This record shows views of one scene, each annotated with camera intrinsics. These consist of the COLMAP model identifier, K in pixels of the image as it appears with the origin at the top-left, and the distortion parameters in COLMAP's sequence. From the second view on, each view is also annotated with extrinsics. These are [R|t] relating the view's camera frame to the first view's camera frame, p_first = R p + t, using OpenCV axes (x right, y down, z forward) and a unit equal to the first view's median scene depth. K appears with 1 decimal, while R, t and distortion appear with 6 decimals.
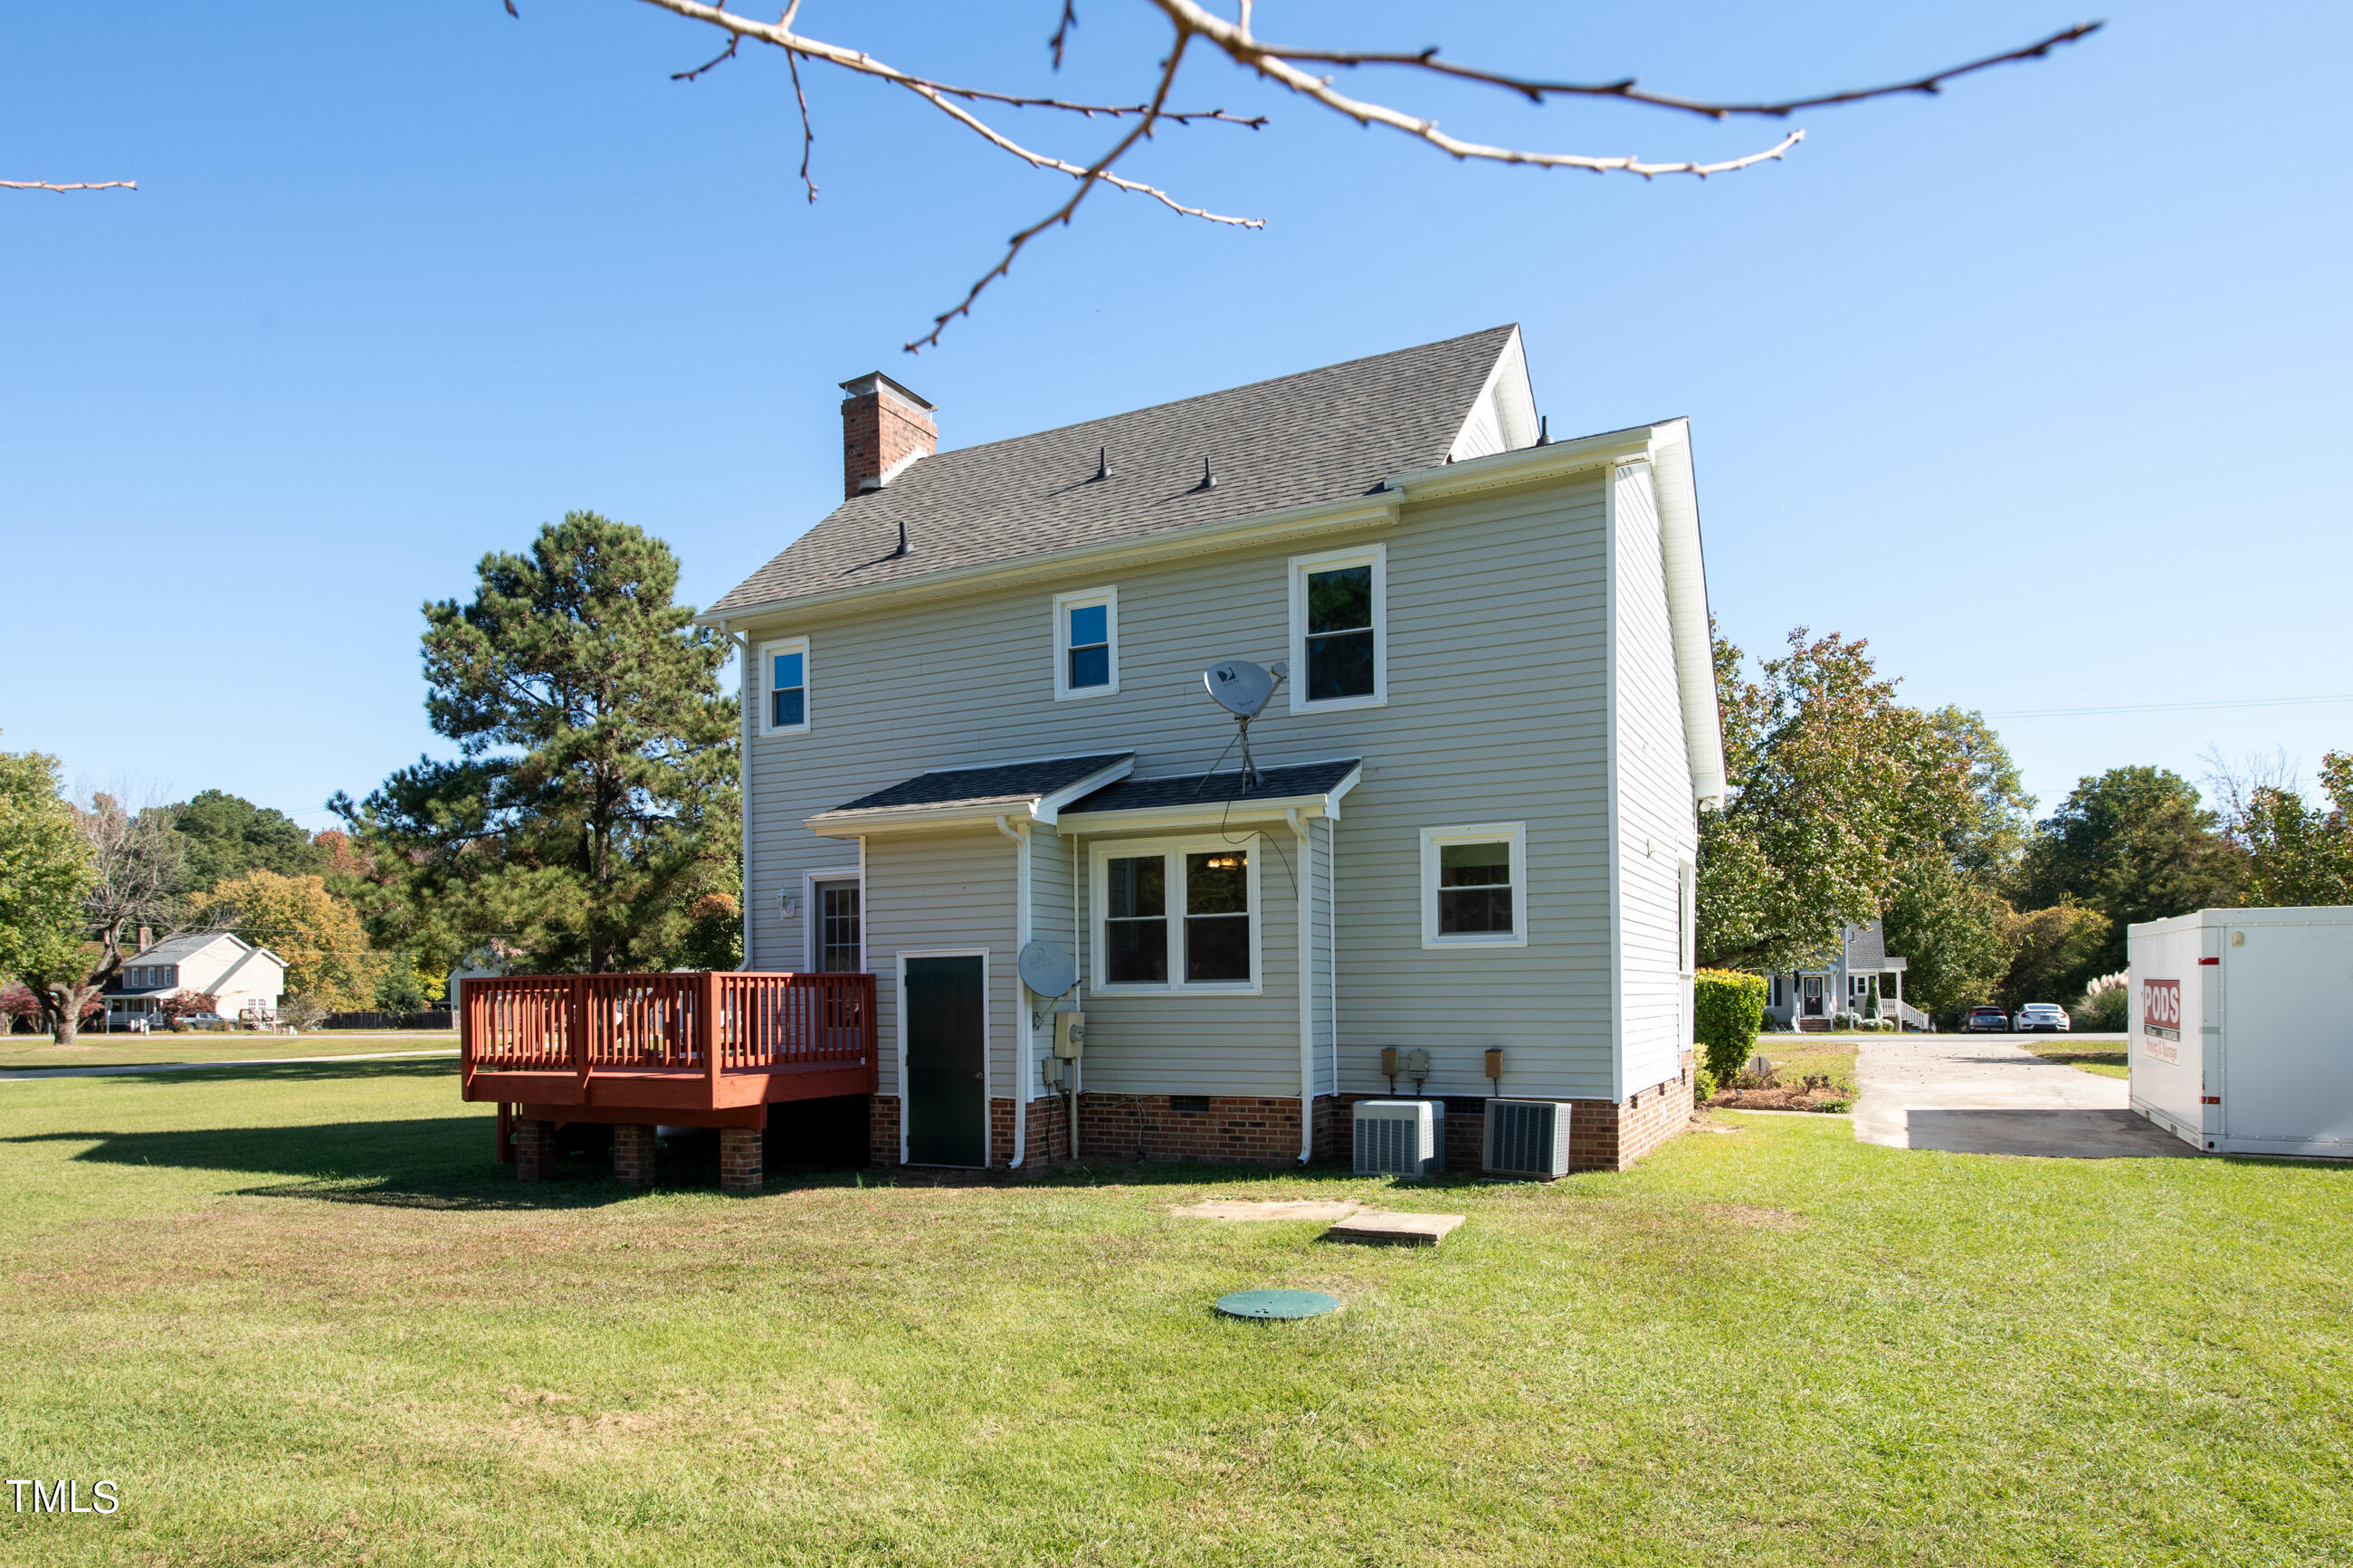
lens RADIAL K [[1313.4, 0, 1176.5], [0, 1313.4, 784.0], [0, 0, 1]] dist [0.004109, 0.001455]
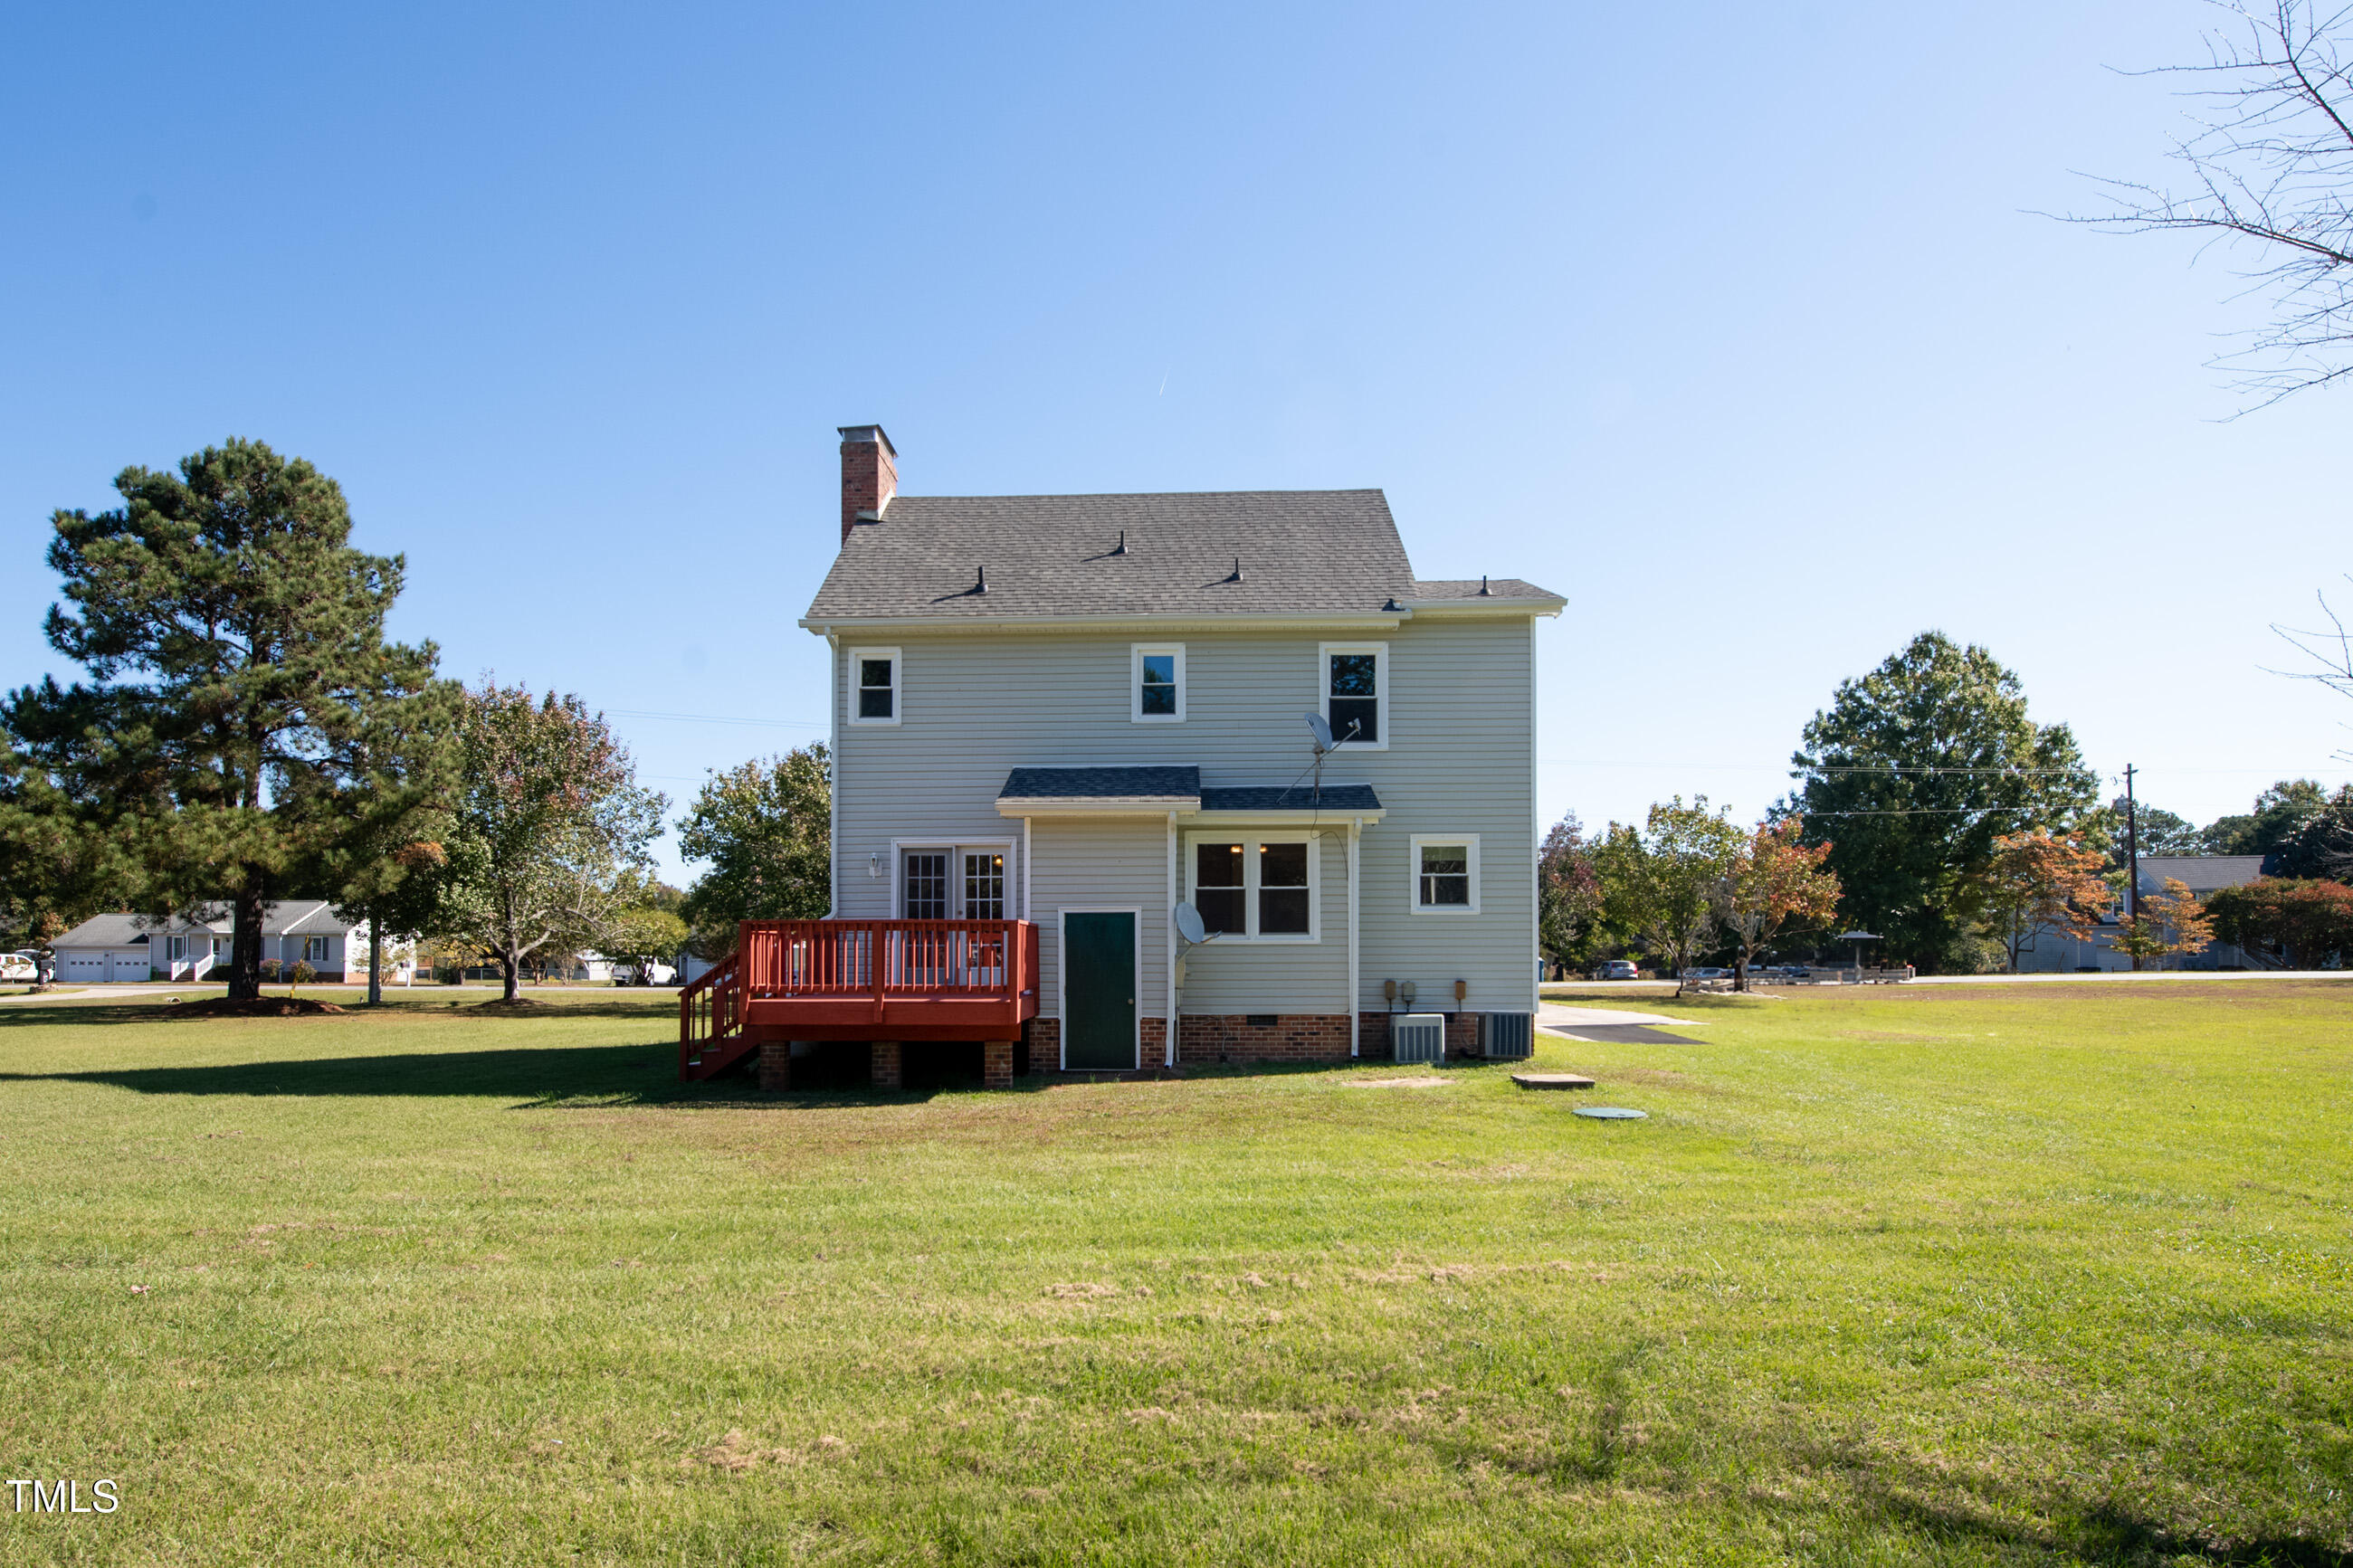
lens RADIAL K [[1130.9, 0, 1177.7], [0, 1130.9, 716.2], [0, 0, 1]] dist [-0.016880, -0.000762]
pose [[0.918698, 0.090219, 0.384518, -0.555492], [-0.071146, 0.995438, -0.063574, 0.000509], [-0.388499, 0.031048, 0.920926, -0.093978]]
